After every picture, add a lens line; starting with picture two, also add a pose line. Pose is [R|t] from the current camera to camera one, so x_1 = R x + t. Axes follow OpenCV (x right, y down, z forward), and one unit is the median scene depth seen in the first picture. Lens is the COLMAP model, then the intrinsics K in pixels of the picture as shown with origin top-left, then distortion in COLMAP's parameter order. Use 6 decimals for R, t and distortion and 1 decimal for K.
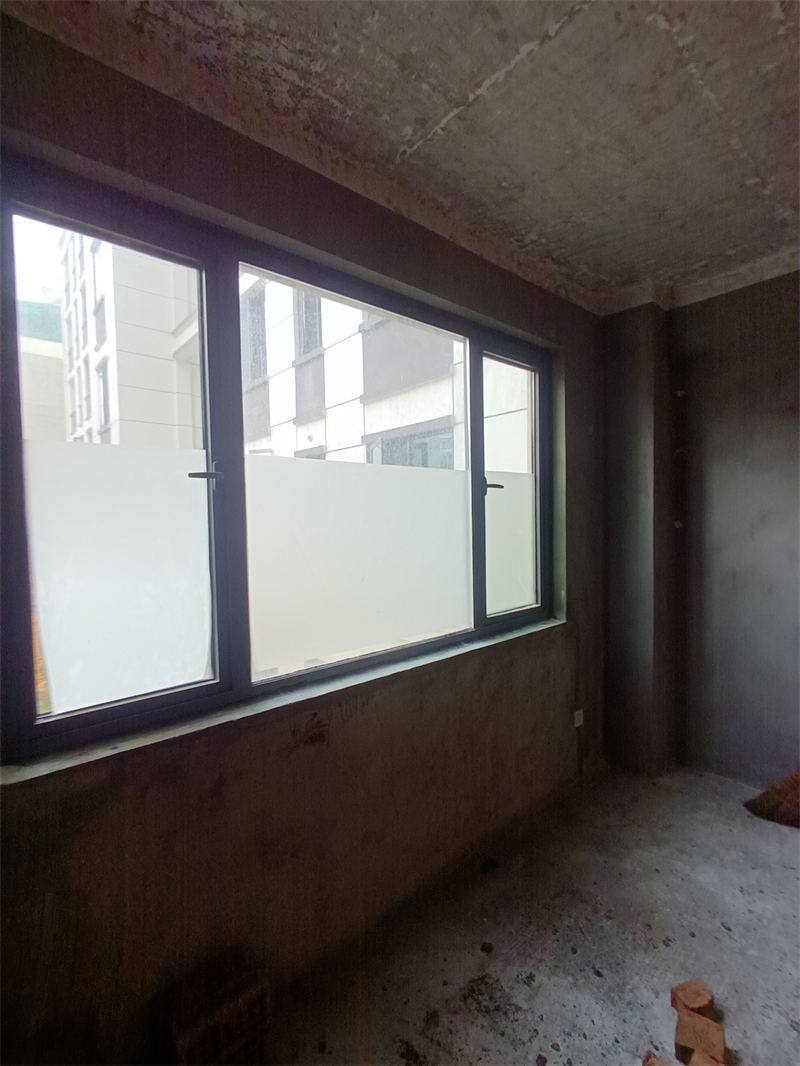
lens RADIAL K [[487.9, 0, 405.5], [0, 487.9, 537.3], [0, 0, 1]] dist [-0.004881, 0.001132]
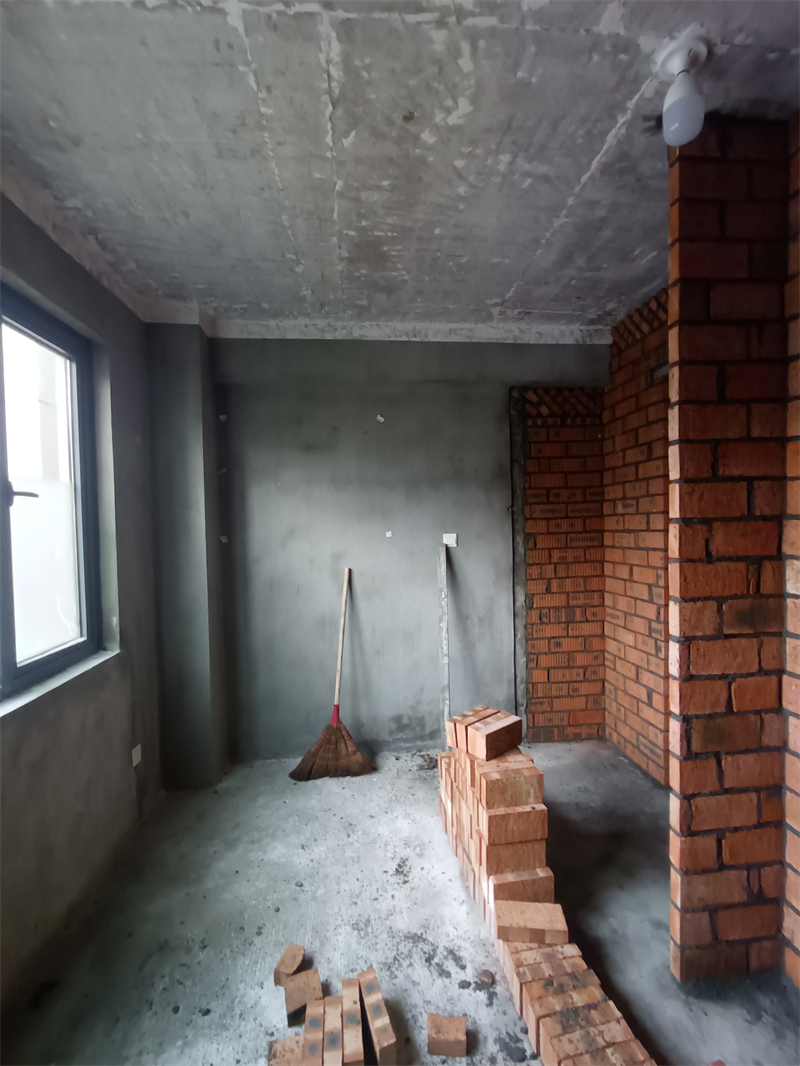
lens RADIAL K [[487.9, 0, 405.8], [0, 487.9, 539.2], [0, 0, 1]] dist [-0.004881, 0.001132]
pose [[0.588353, -0.018251, 0.808398, -0.103225], [0.040025, 0.999177, -0.006573, -0.005906], [-0.807613, 0.036223, 0.588600, 0.070478]]
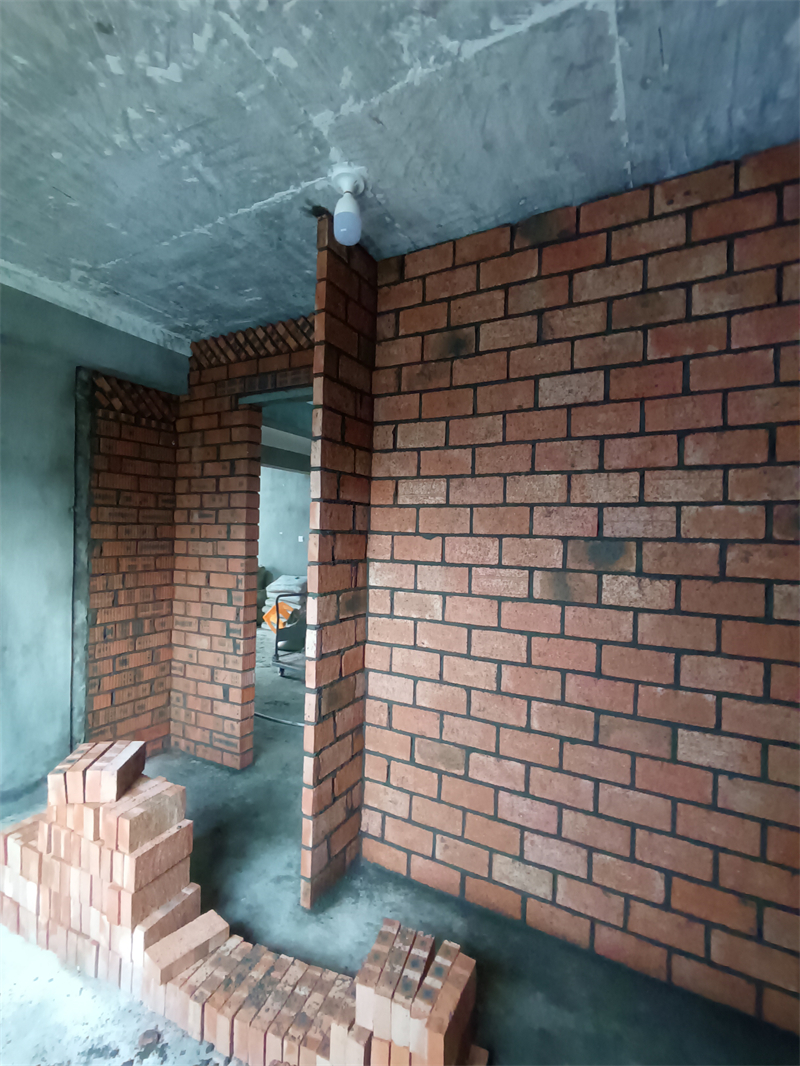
lens RADIAL K [[487.9, 0, 406.0], [0, 487.9, 539.9], [0, 0, 1]] dist [-0.004881, 0.001132]
pose [[-0.351327, 0.002967, 0.936248, -0.187990], [0.017532, 0.999840, 0.003410, -0.006755], [-0.936089, 0.017613, -0.351323, 0.346297]]
